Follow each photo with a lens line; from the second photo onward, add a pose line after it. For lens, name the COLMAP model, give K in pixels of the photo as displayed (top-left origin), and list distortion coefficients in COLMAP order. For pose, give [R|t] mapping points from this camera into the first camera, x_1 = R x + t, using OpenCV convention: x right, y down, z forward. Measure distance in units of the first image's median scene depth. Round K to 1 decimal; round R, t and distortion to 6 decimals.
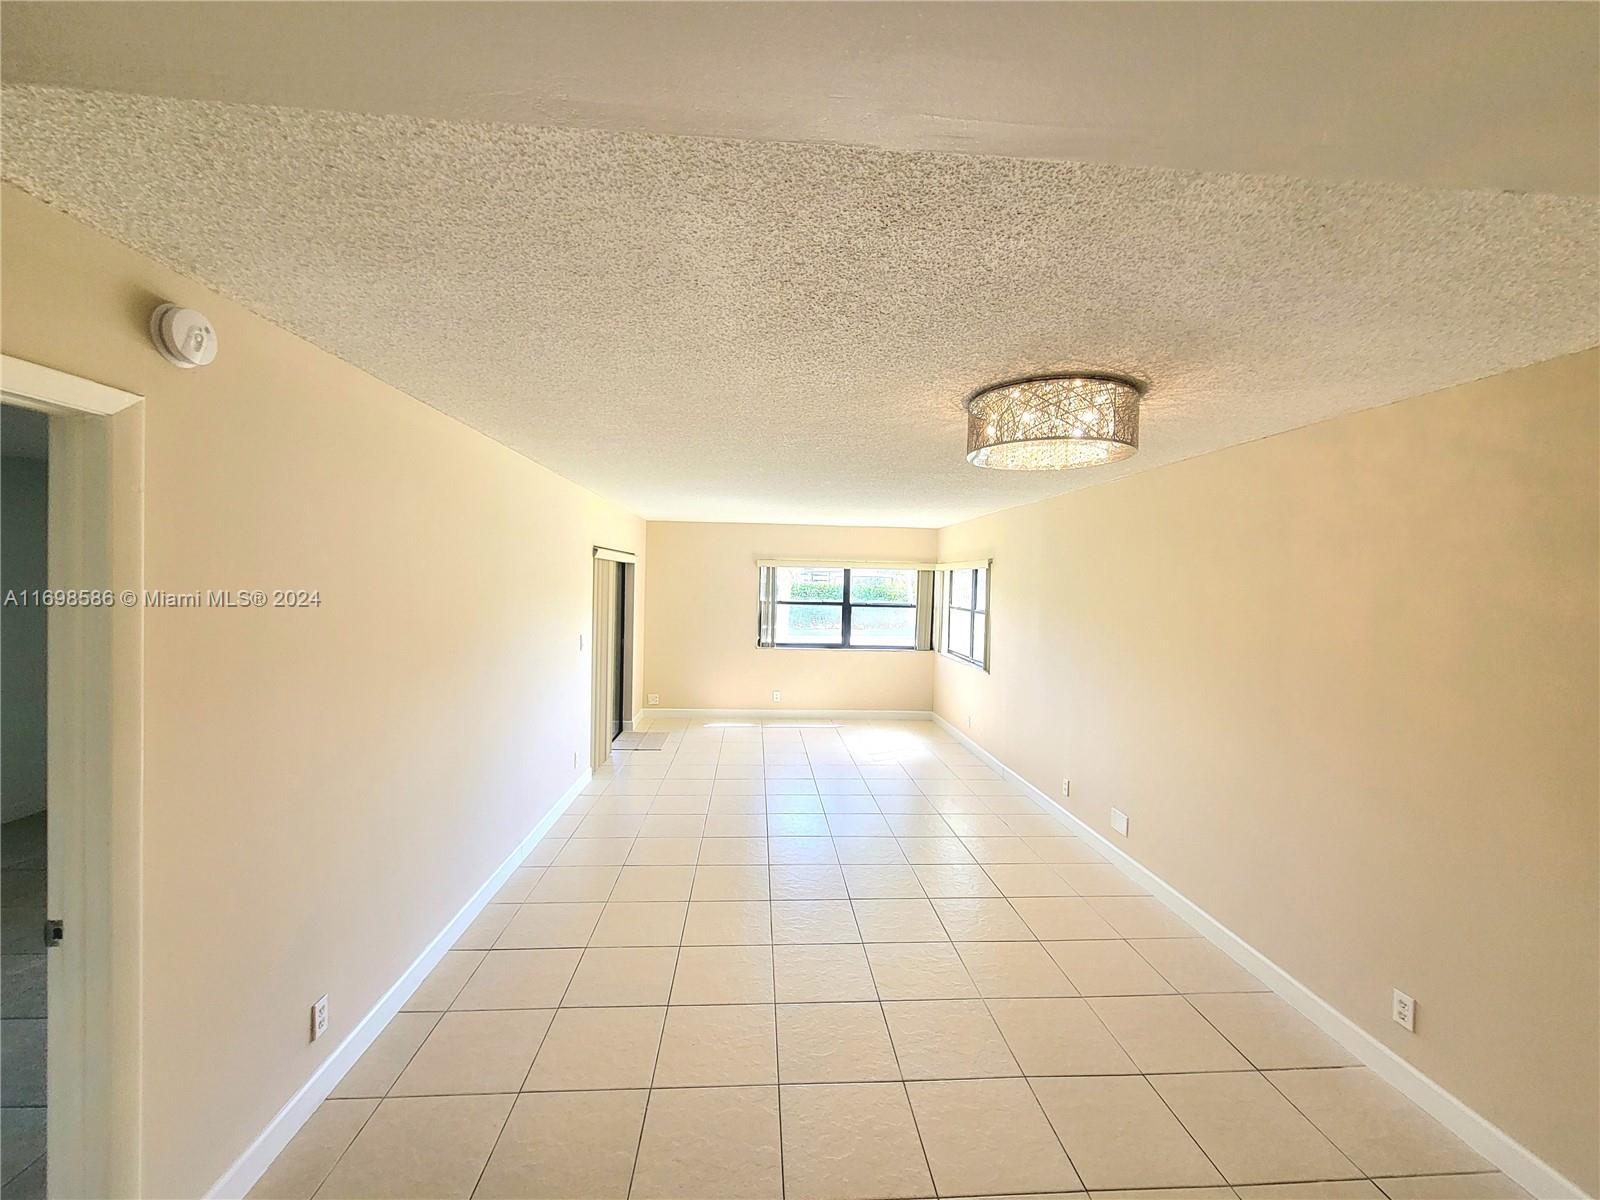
lens RADIAL K [[657.6, 0, 804.3], [0, 657.6, 598.3], [0, 0, 1]] dist [-0.000003, -0.000411]
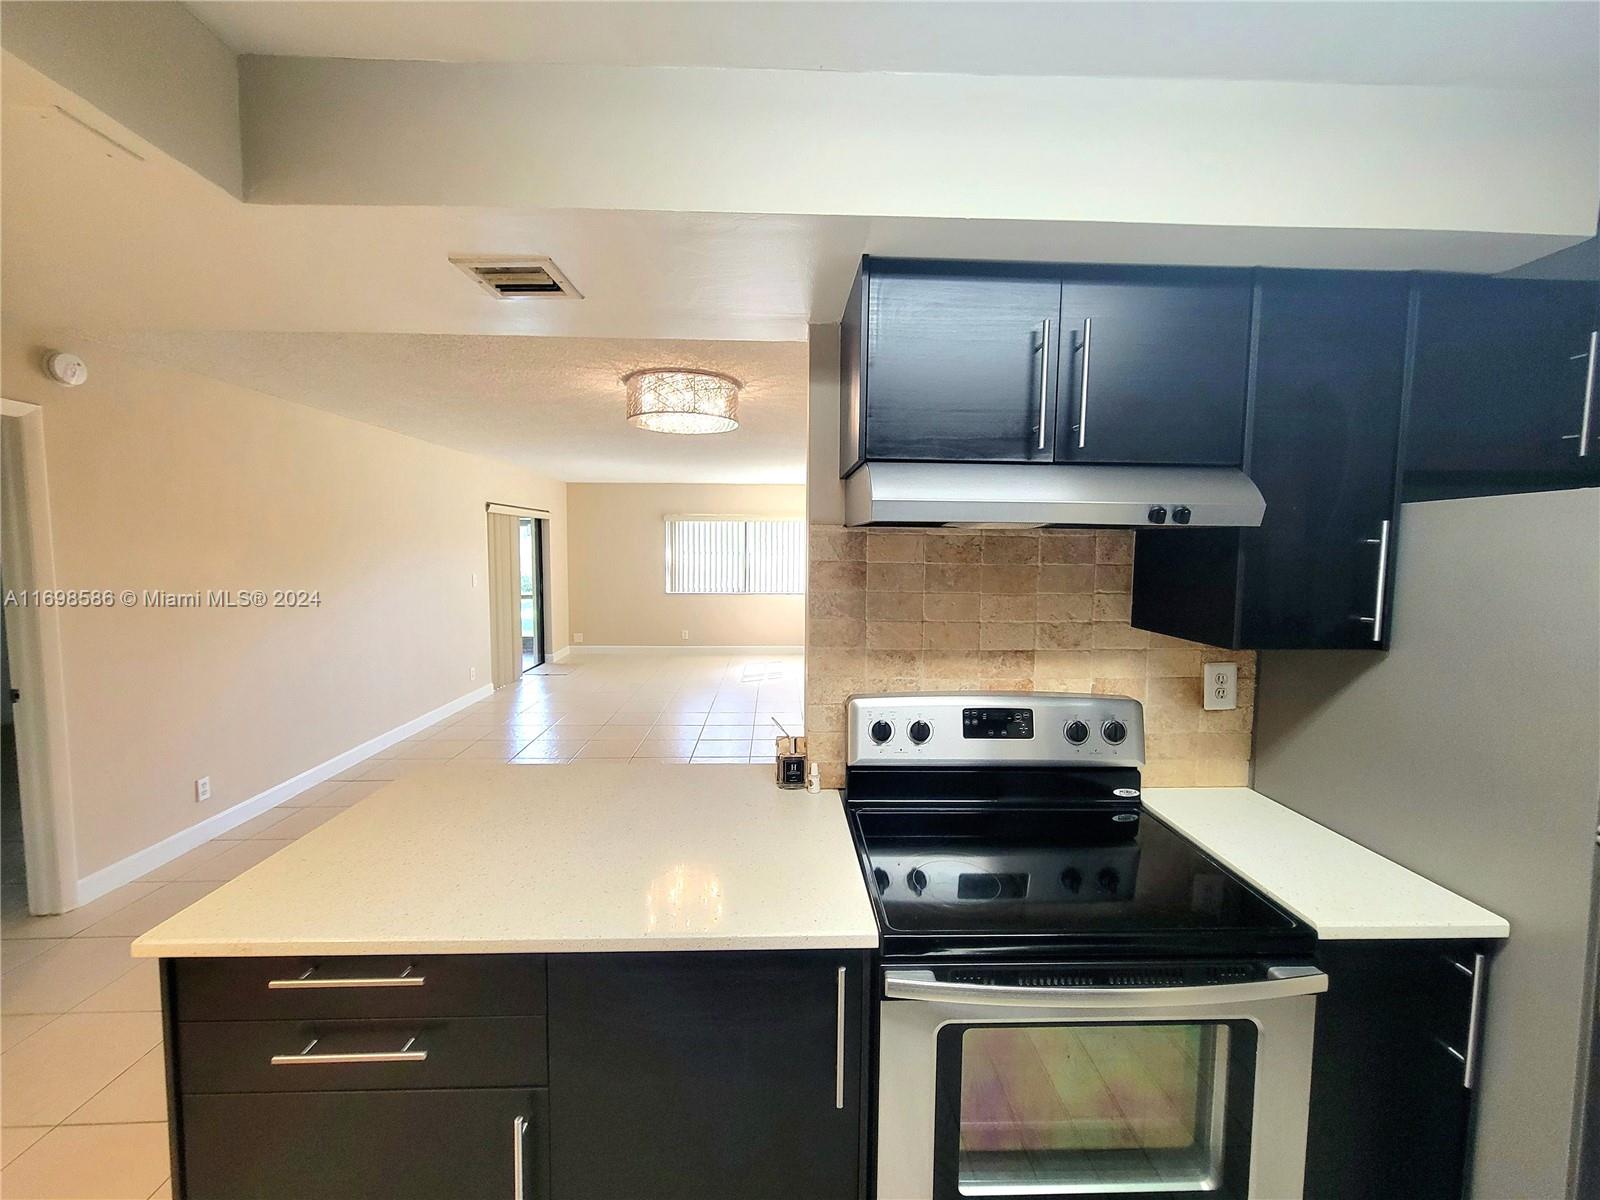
lens RADIAL K [[657.6, 0, 802.4], [0, 657.6, 604.7], [0, 0, 1]] dist [-0.000003, -0.000411]
pose [[0.999323, -0.013801, -0.034105, 0.215743], [0.015965, 0.997822, 0.063996, 0.028911], [0.033148, -0.064497, 0.997367, -0.144133]]
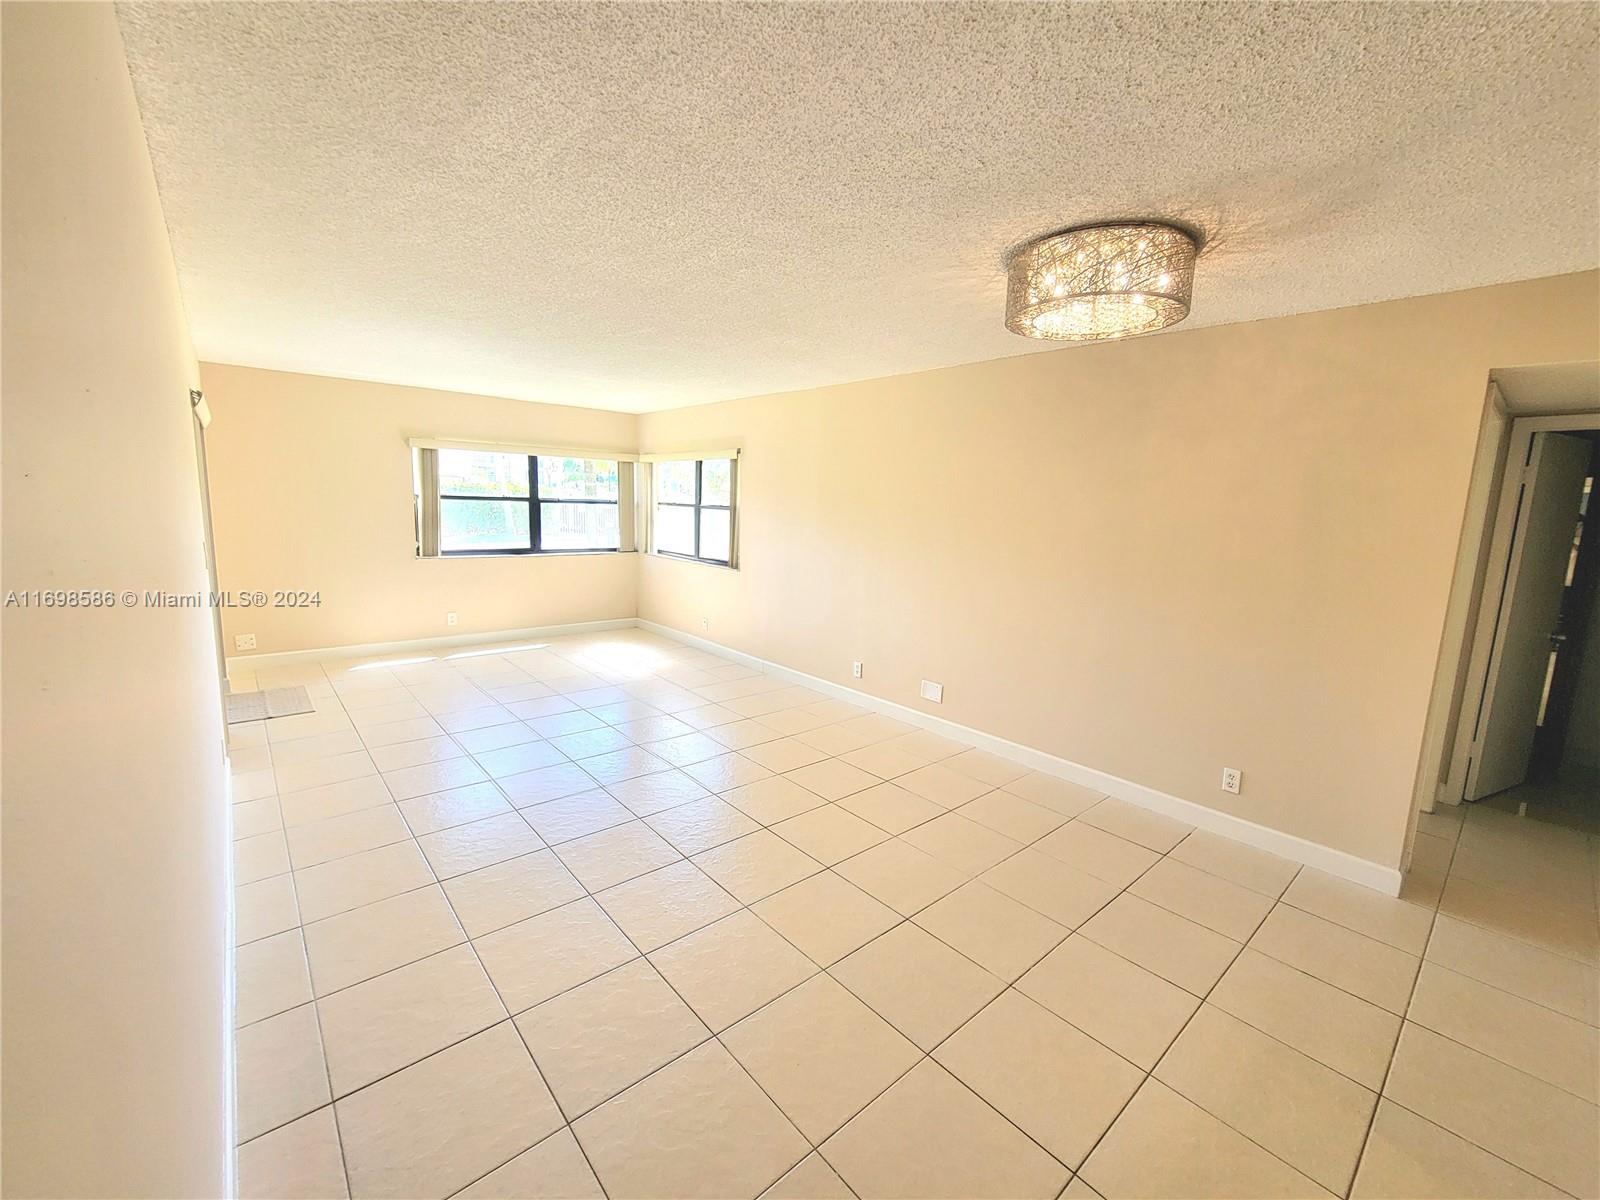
lens RADIAL K [[657.6, 0, 800.0], [0, 657.6, 593.5], [0, 0, 1]] dist [-0.000003, -0.000411]
pose [[0.800146, -0.080642, 0.594359, -0.181770], [0.000036, 0.990927, 0.134399, 0.015707], [-0.599805, -0.107517, 0.792889, 0.148697]]
